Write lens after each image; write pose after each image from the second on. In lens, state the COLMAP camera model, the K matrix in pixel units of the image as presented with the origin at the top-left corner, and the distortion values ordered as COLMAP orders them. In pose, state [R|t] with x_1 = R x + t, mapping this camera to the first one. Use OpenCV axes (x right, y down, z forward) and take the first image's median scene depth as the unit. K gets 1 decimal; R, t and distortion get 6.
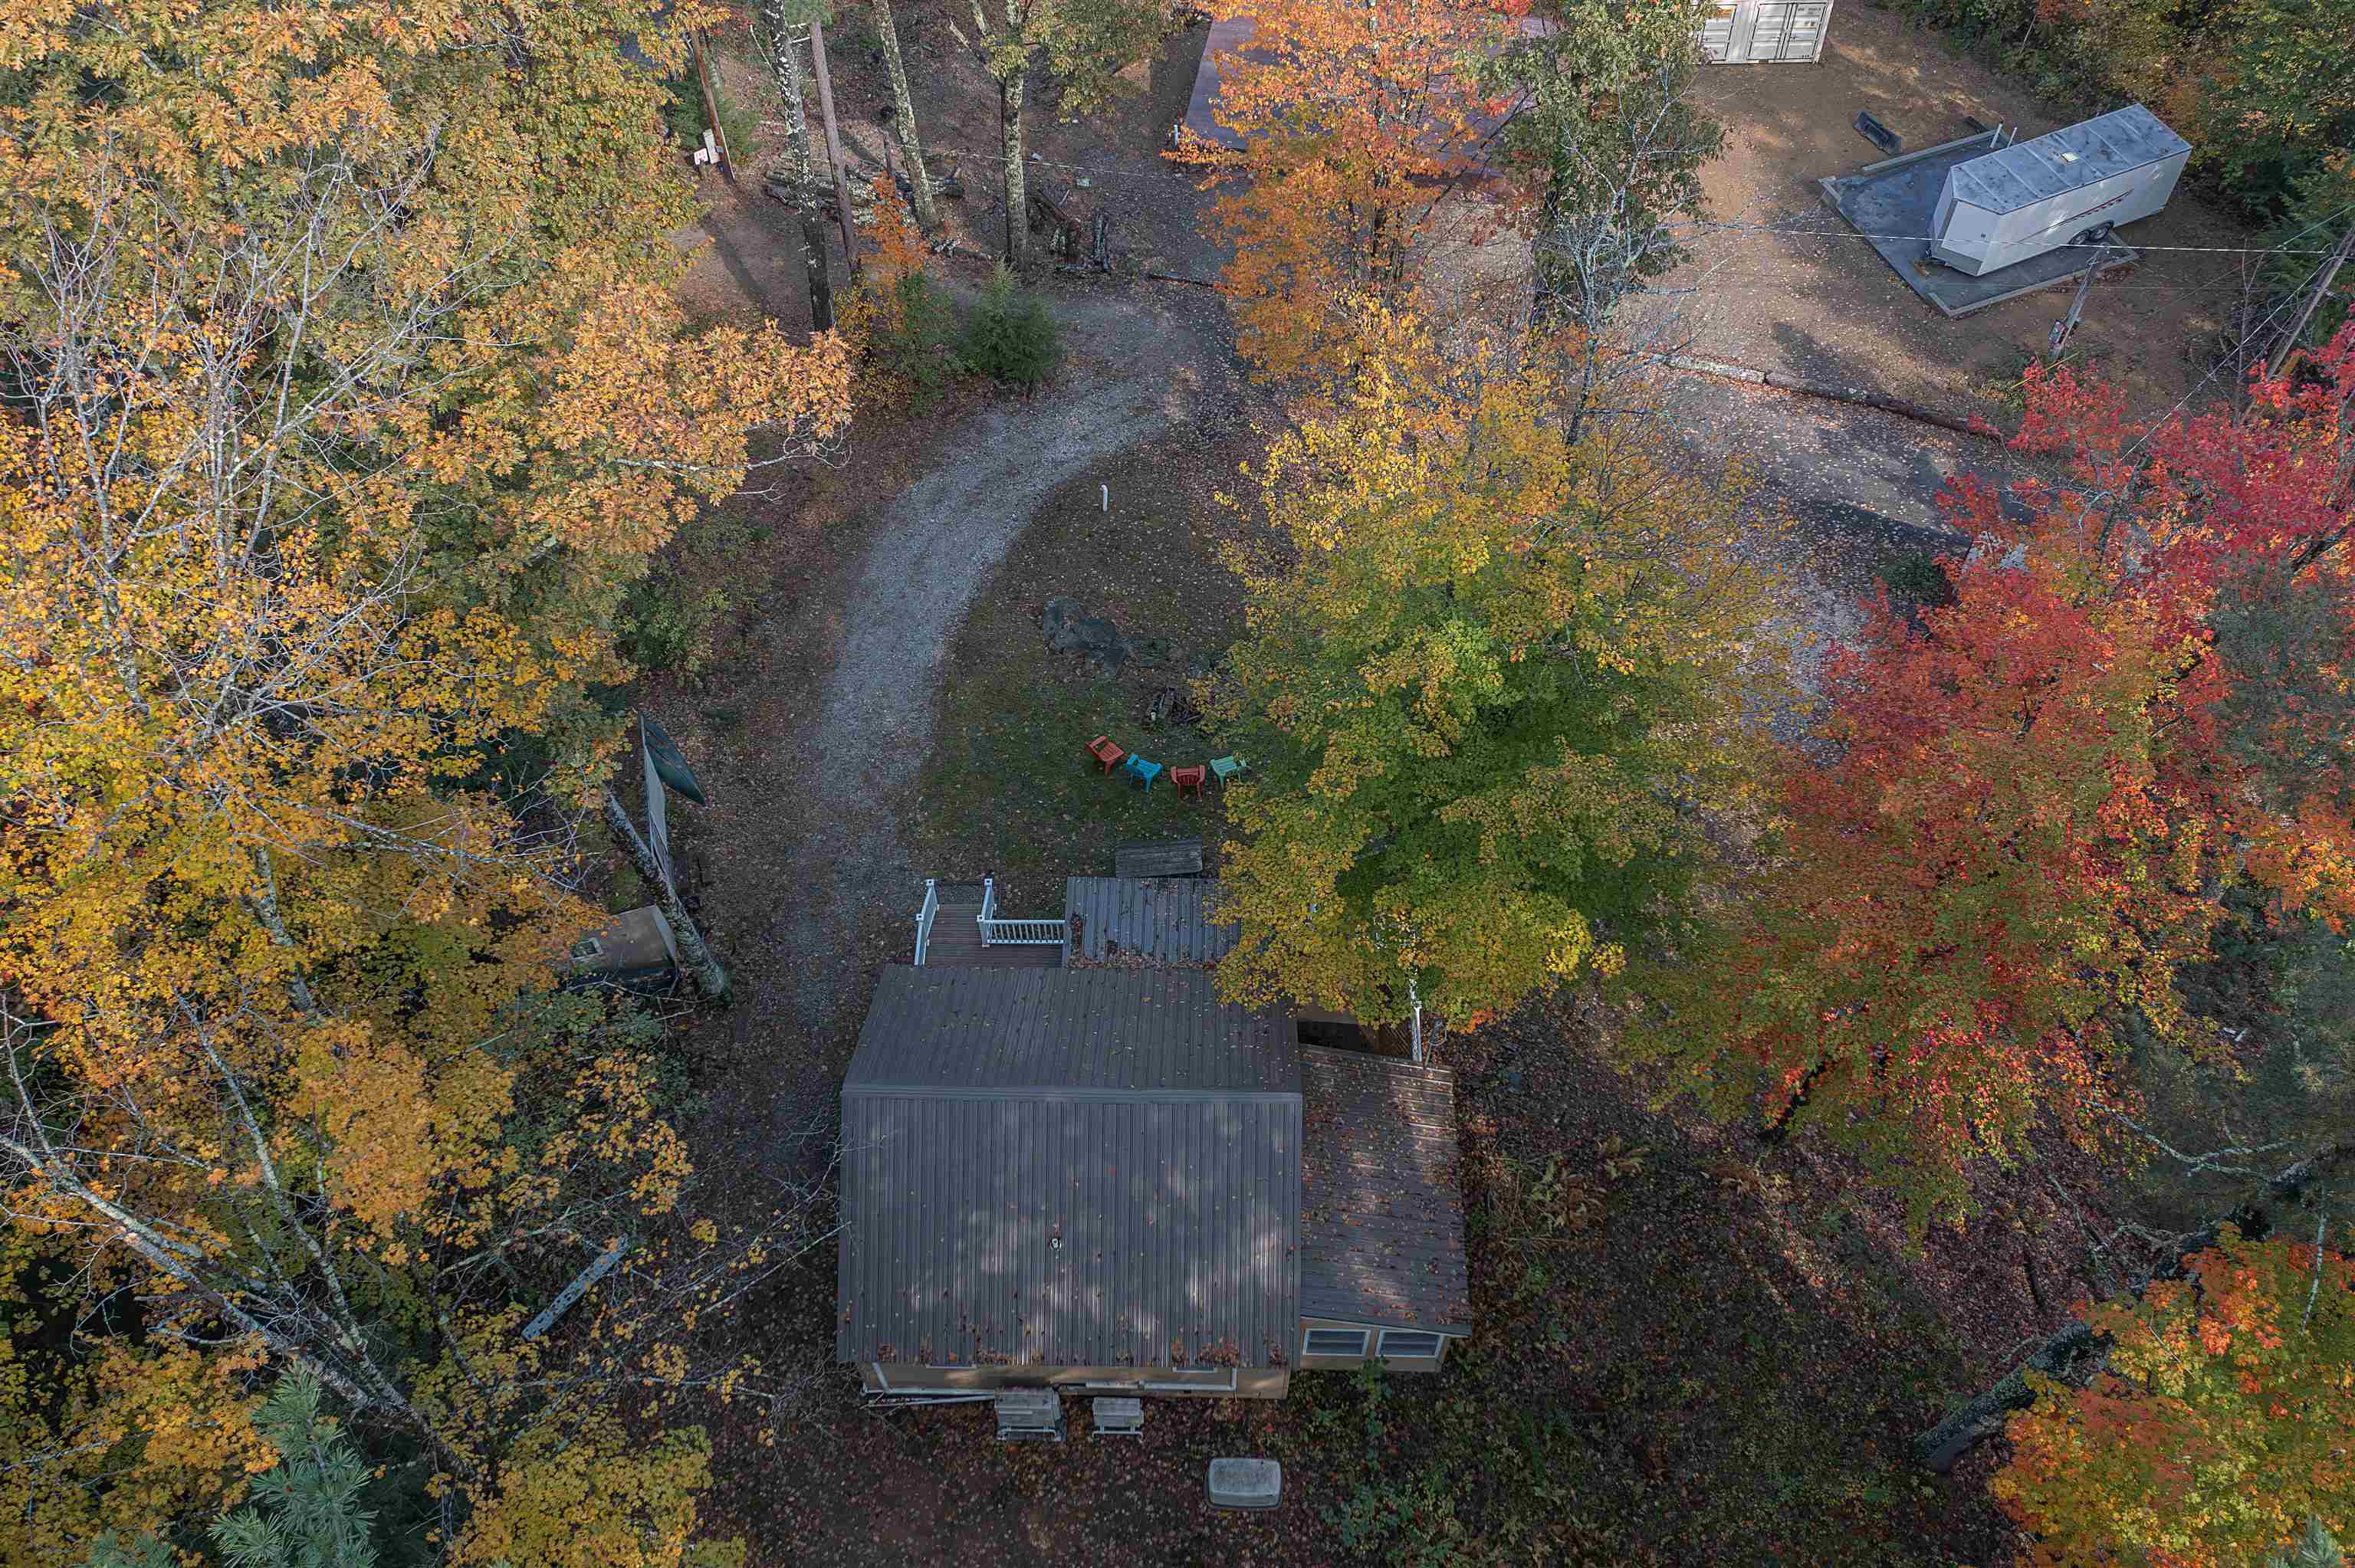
lens RADIAL K [[1864.9, 0, 1174.9], [0, 1864.9, 786.1], [0, 0, 1]] dist [-0.011381, 0.002716]
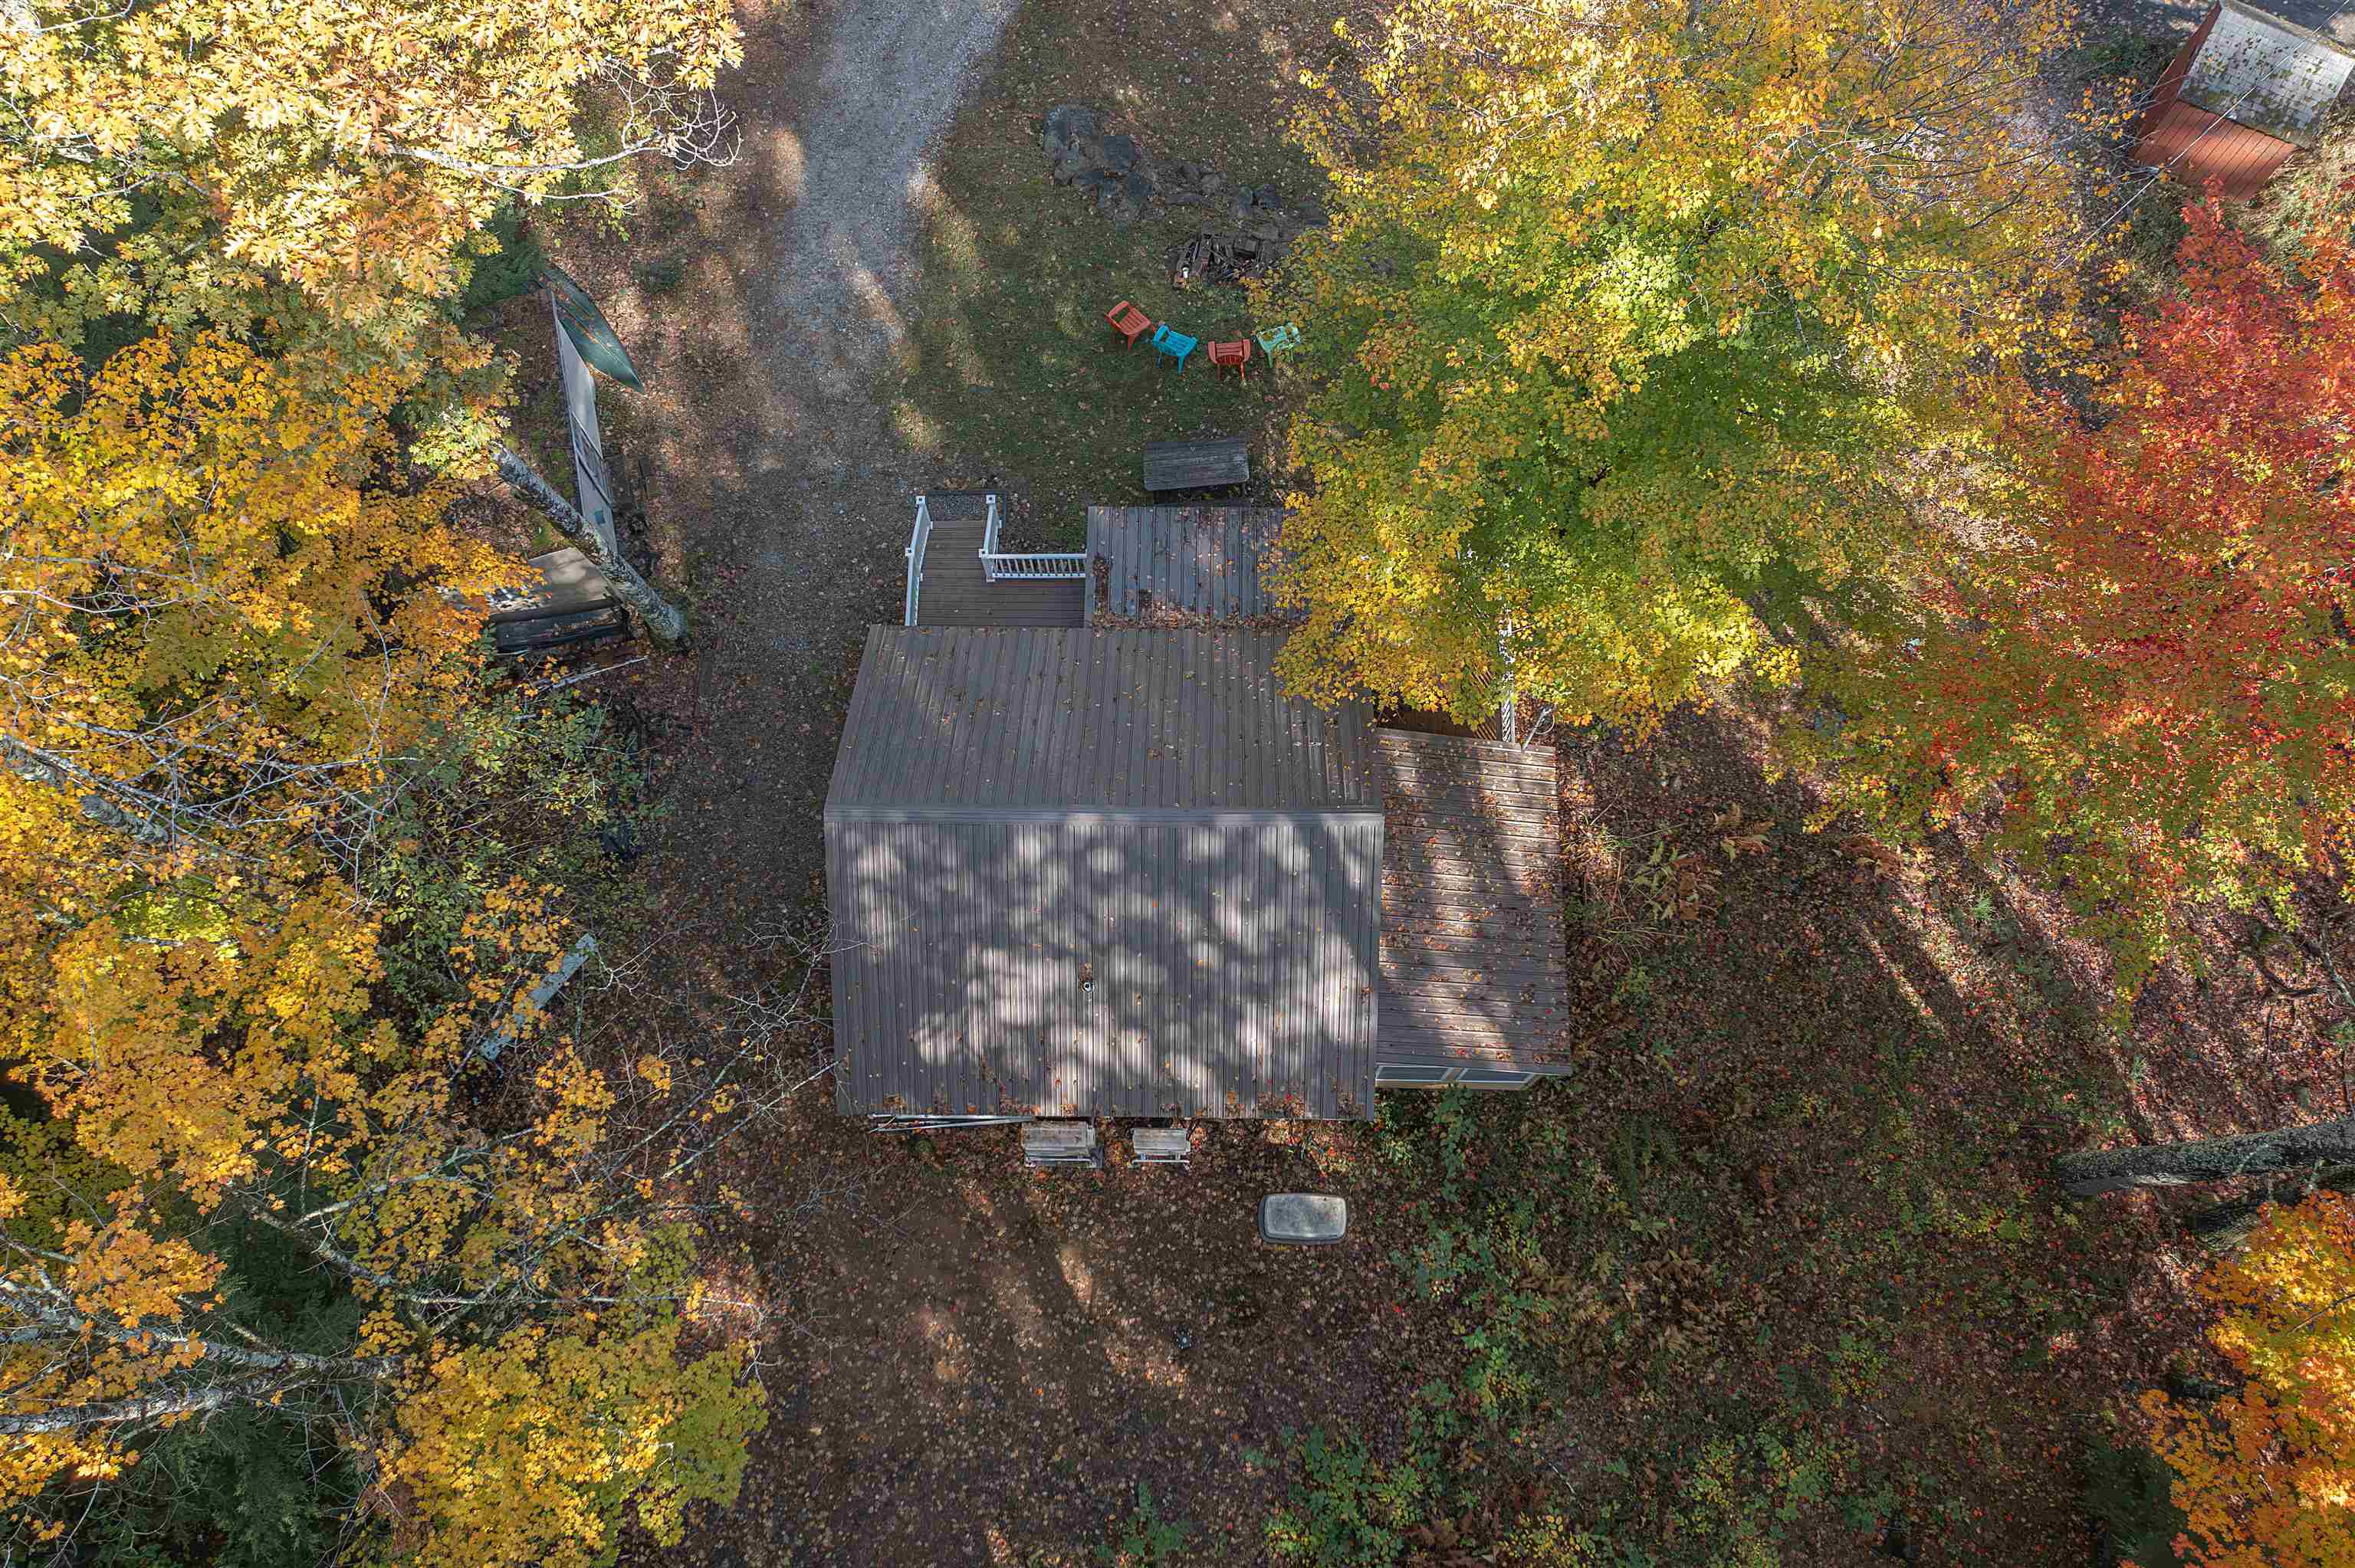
lens RADIAL K [[1864.9, 0, 1176.6], [0, 1864.9, 787.2], [0, 0, 1]] dist [-0.011381, 0.002716]
pose [[0.999966, -0.007576, -0.003251, -0.019236], [0.008202, 0.954056, 0.299515, -0.088773], [0.000832, -0.299531, 0.954086, 0.209341]]
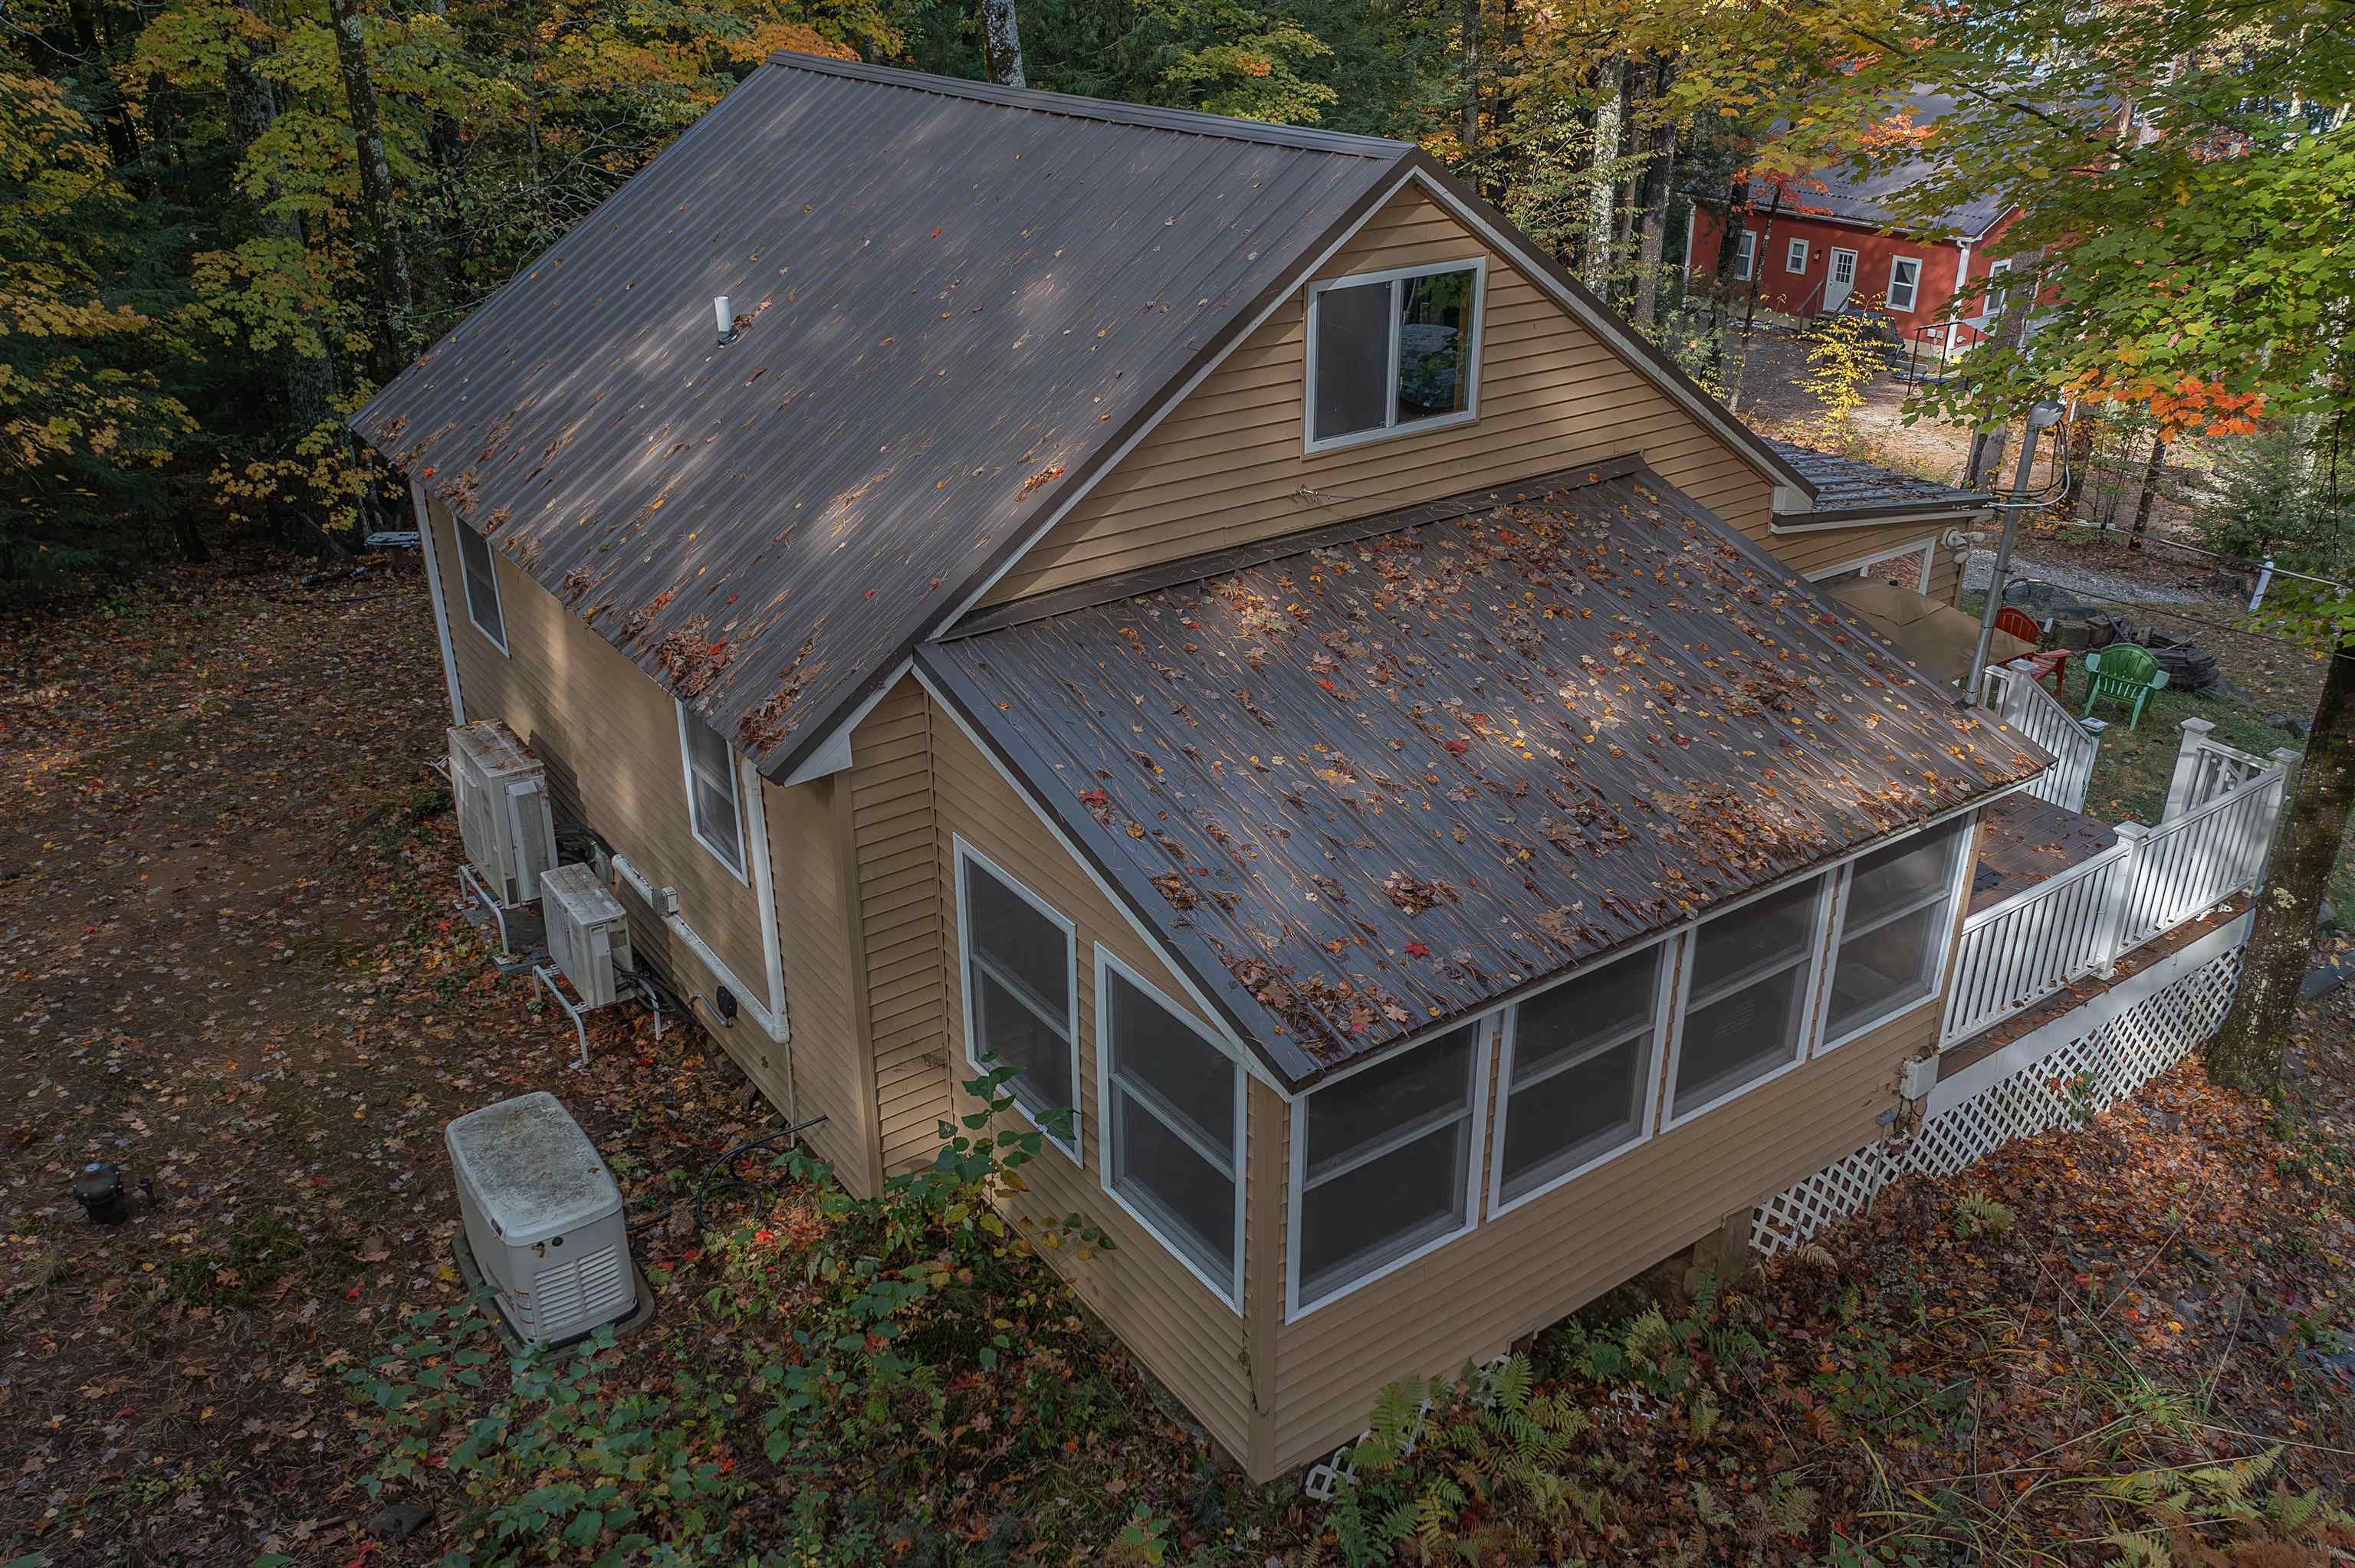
lens RADIAL K [[1864.9, 0, 1187.7], [0, 1864.9, 785.5], [0, 0, 1]] dist [-0.011381, 0.002716]
pose [[0.603345, 0.347769, -0.717657, 0.277181], [-0.670569, 0.708315, -0.220516, 0.314245], [0.431638, 0.614286, 0.660561, 0.794479]]
